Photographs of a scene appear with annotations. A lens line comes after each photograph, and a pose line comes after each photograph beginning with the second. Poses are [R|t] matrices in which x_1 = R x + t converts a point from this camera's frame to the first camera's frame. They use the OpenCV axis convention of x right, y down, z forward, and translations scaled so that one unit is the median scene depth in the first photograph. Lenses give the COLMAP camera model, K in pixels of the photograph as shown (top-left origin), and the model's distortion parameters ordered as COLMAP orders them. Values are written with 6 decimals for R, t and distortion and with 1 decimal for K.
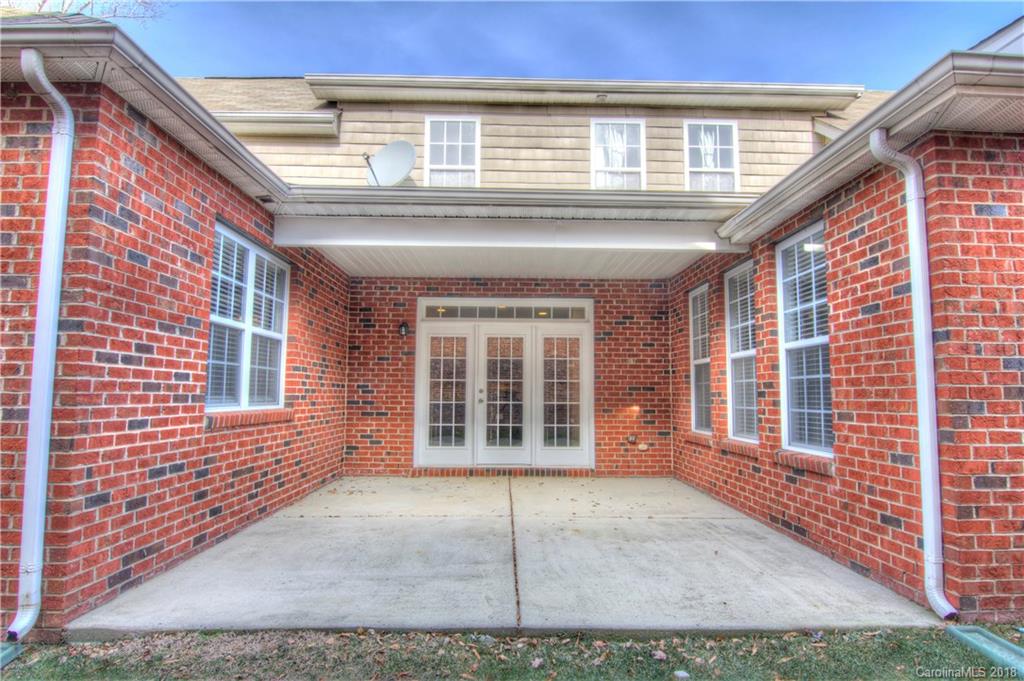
lens RADIAL K [[524.8, 0, 513.5], [0, 524.8, 348.7], [0, 0, 1]] dist [0.000238, -0.016382]
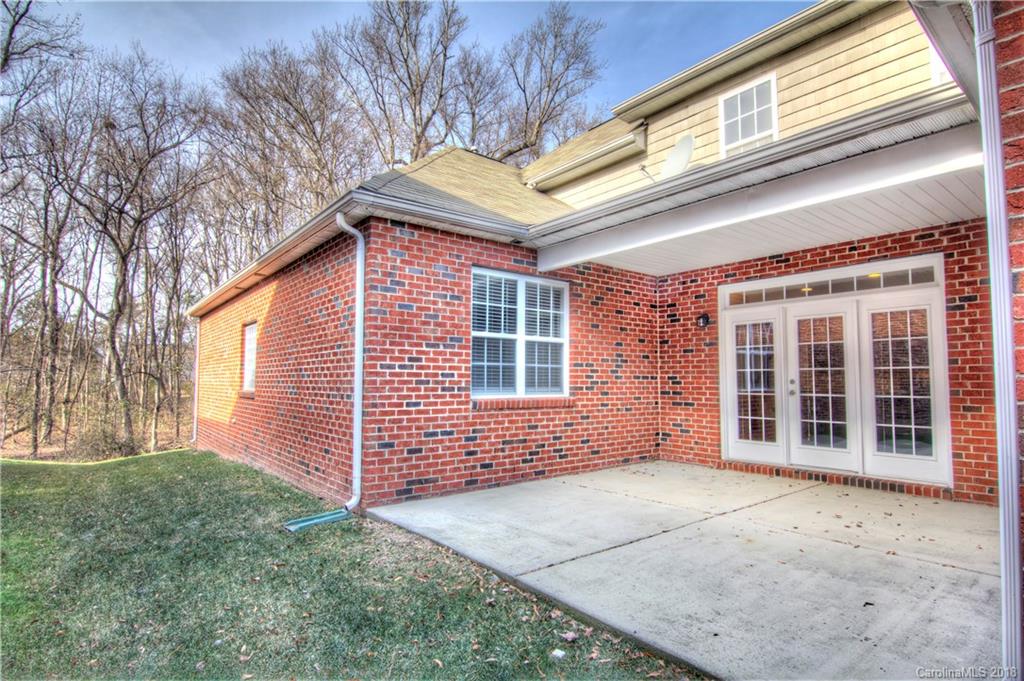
lens RADIAL K [[524.8, 0, 513.5], [0, 524.8, 348.7], [0, 0, 1]] dist [0.000238, -0.016382]
pose [[0.607835, -0.054004, -0.792225, 0.486876], [0.070546, 0.997412, -0.013865, 0.006438], [0.790924, -0.047460, 0.610071, 0.131877]]
